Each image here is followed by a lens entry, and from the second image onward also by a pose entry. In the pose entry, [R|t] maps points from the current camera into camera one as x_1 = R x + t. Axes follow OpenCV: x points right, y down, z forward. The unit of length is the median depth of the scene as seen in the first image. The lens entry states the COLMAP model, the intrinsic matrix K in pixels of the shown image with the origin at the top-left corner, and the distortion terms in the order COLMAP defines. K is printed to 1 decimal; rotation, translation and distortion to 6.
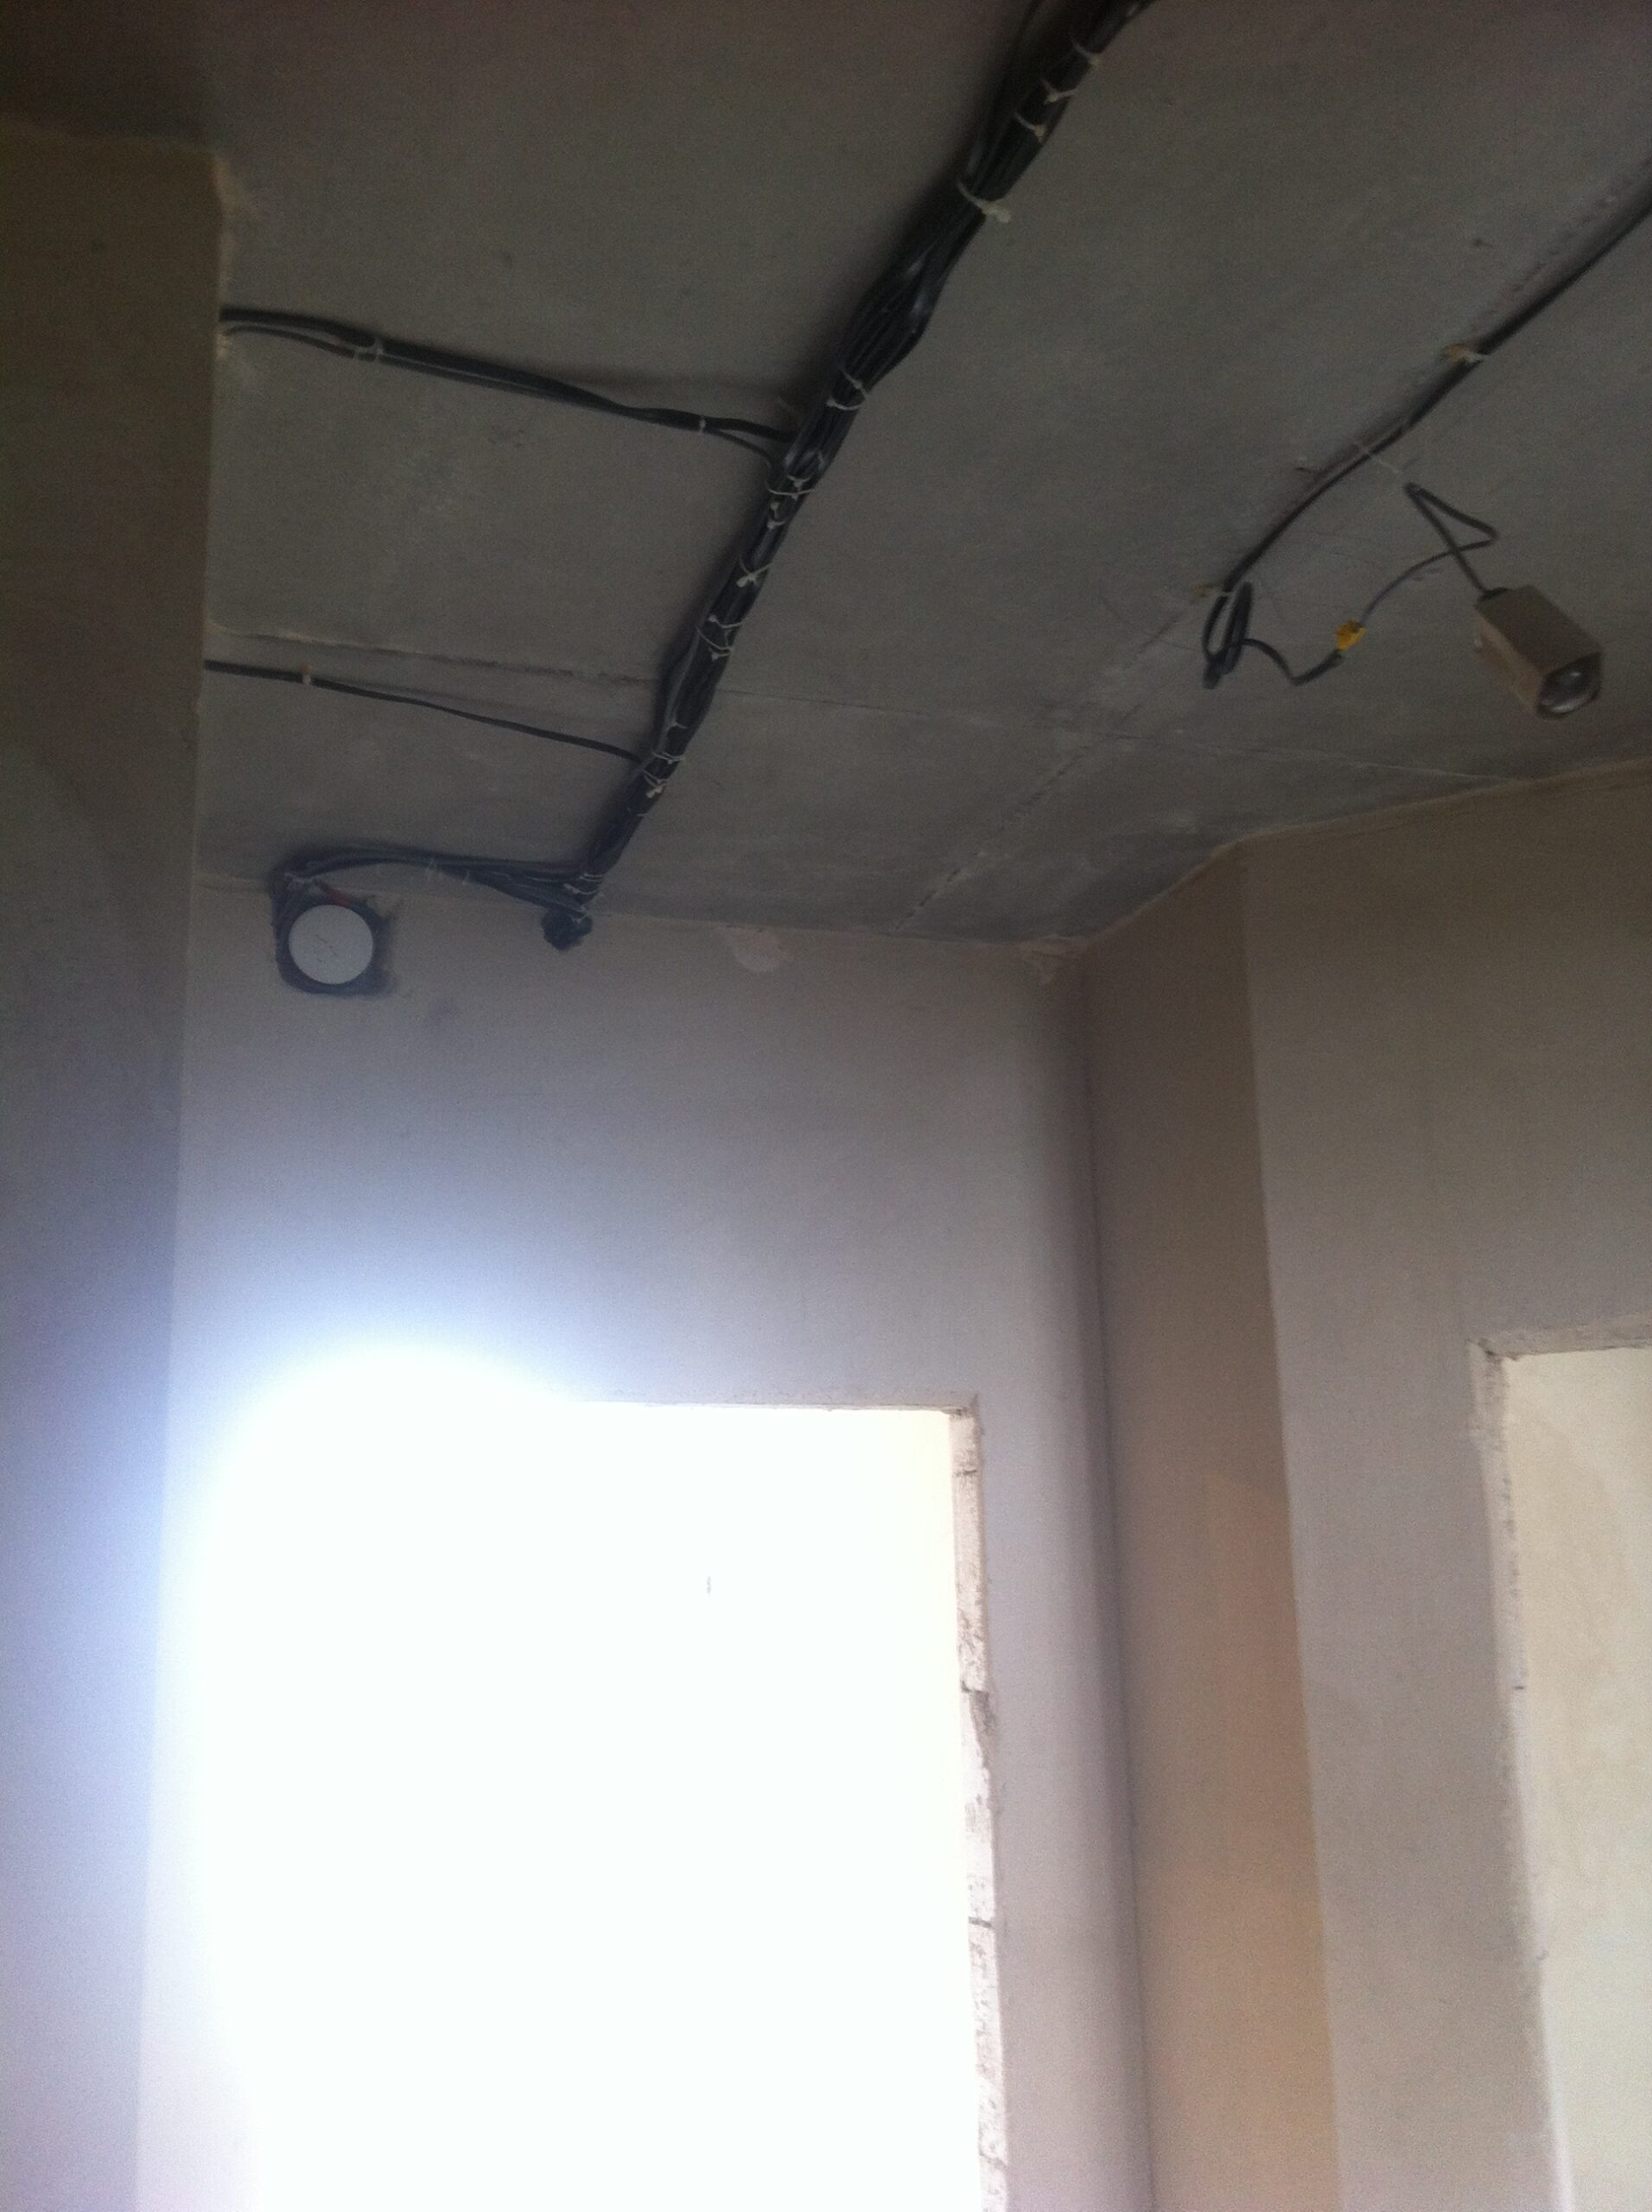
lens RADIAL K [[2104.4, 0, 817.6], [0, 2104.4, 1112.7], [0, 0, 1]] dist [0.122849, -0.383992]
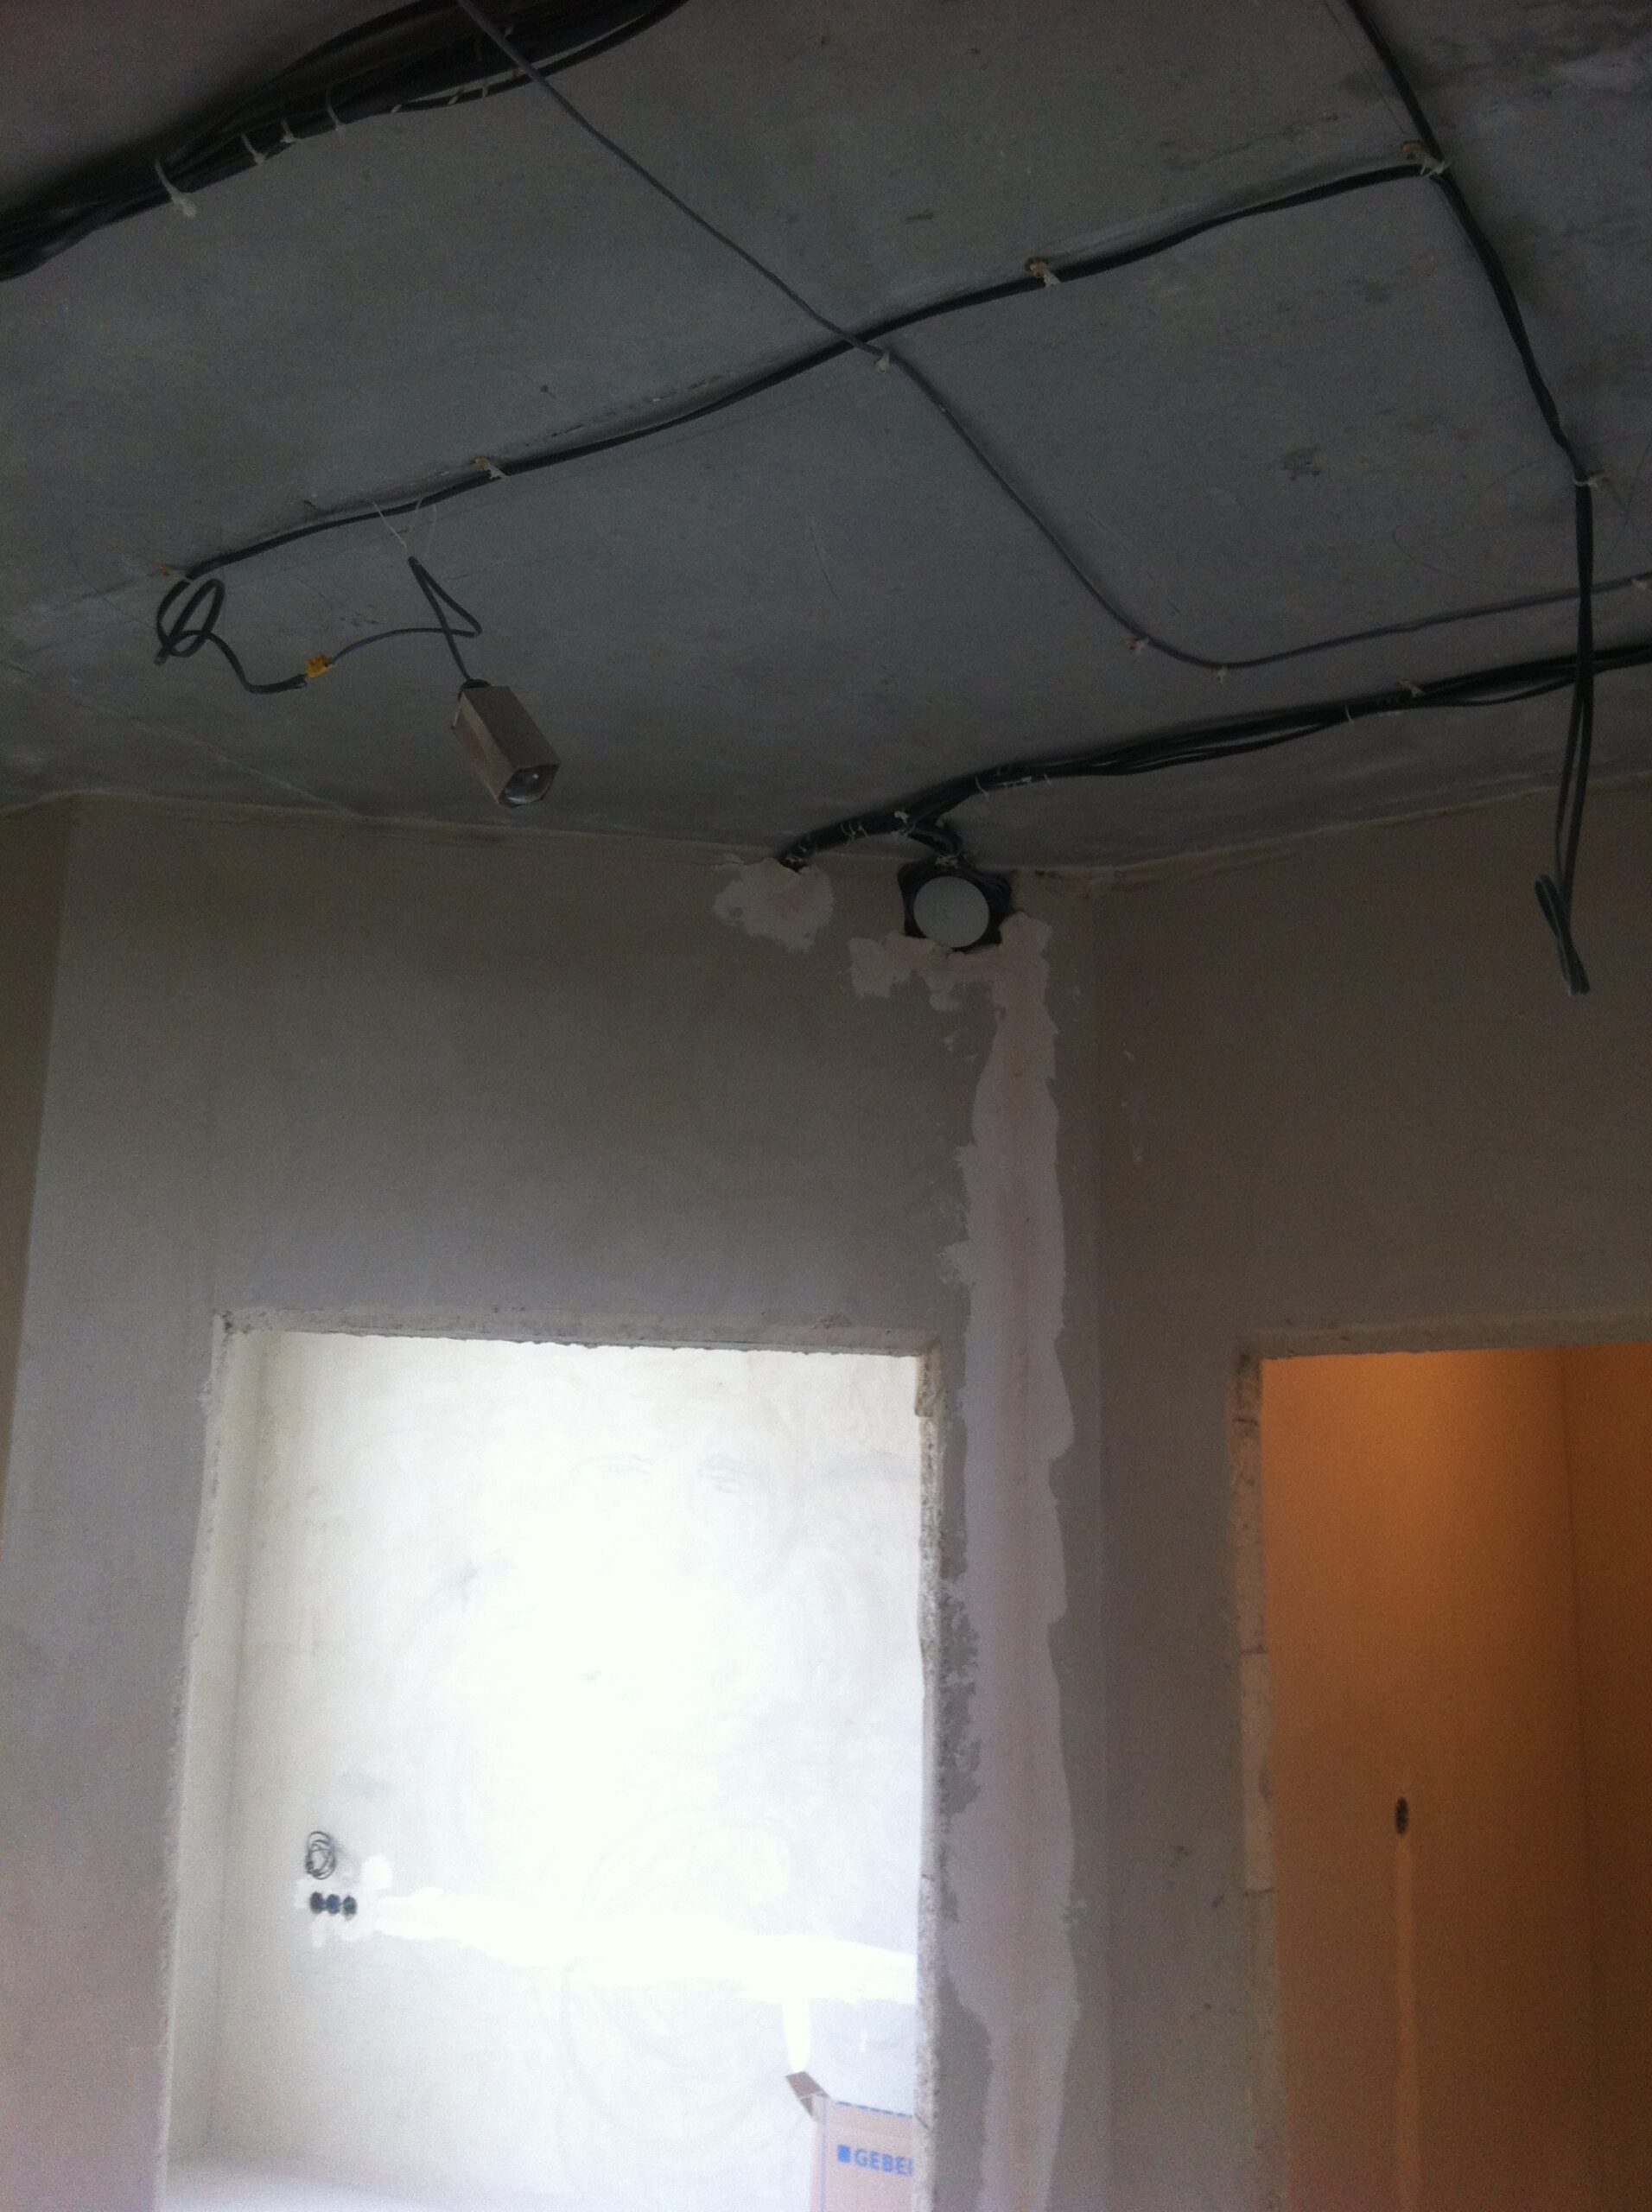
lens RADIAL K [[2104.4, 0, 817.6], [0, 2104.4, 1112.7], [0, 0, 1]] dist [0.122849, -0.383992]
pose [[0.768530, 0.174025, 0.615693, -0.166695], [-0.186383, 0.981457, -0.044758, -0.000032], [-0.612065, -0.080357, 0.786714, -0.025599]]
